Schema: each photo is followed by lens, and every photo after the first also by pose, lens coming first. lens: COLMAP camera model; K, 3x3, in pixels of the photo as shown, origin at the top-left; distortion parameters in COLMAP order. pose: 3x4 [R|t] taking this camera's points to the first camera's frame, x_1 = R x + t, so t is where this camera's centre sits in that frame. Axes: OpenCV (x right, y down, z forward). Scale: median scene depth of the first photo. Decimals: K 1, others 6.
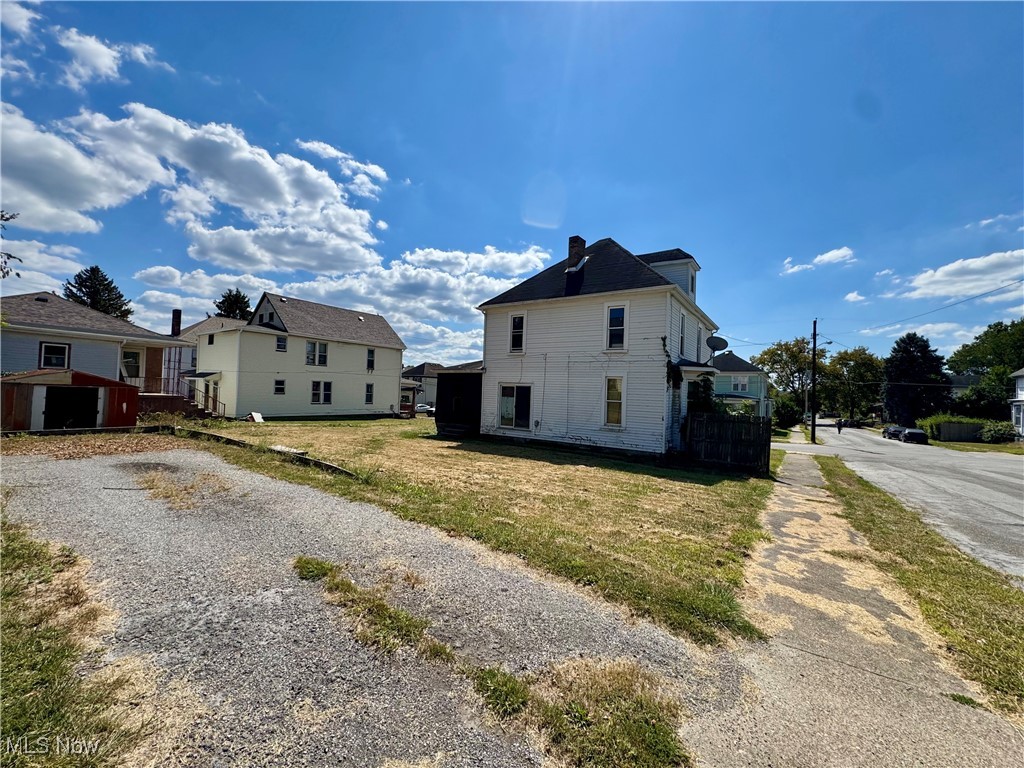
lens RADIAL K [[411.6, 0, 512.0], [0, 411.6, 384.0], [0, 0, 1]] dist [0.003910, 0.000269]
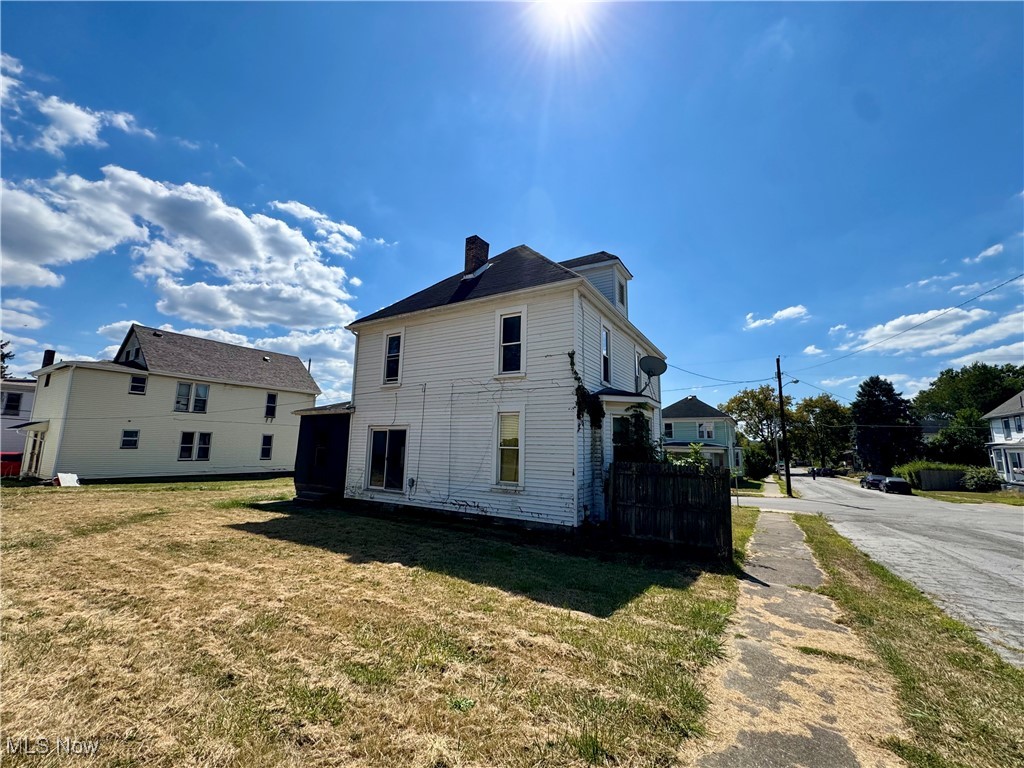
lens RADIAL K [[408.1, 0, 512.0], [0, 408.1, 384.0], [0, 0, 1]] dist [-0.000128, -0.000166]
pose [[0.998656, -0.007277, 0.051322, 0.118118], [0.013925, 0.991362, -0.130410, 0.013624], [-0.049930, 0.130949, 0.990131, 0.168113]]
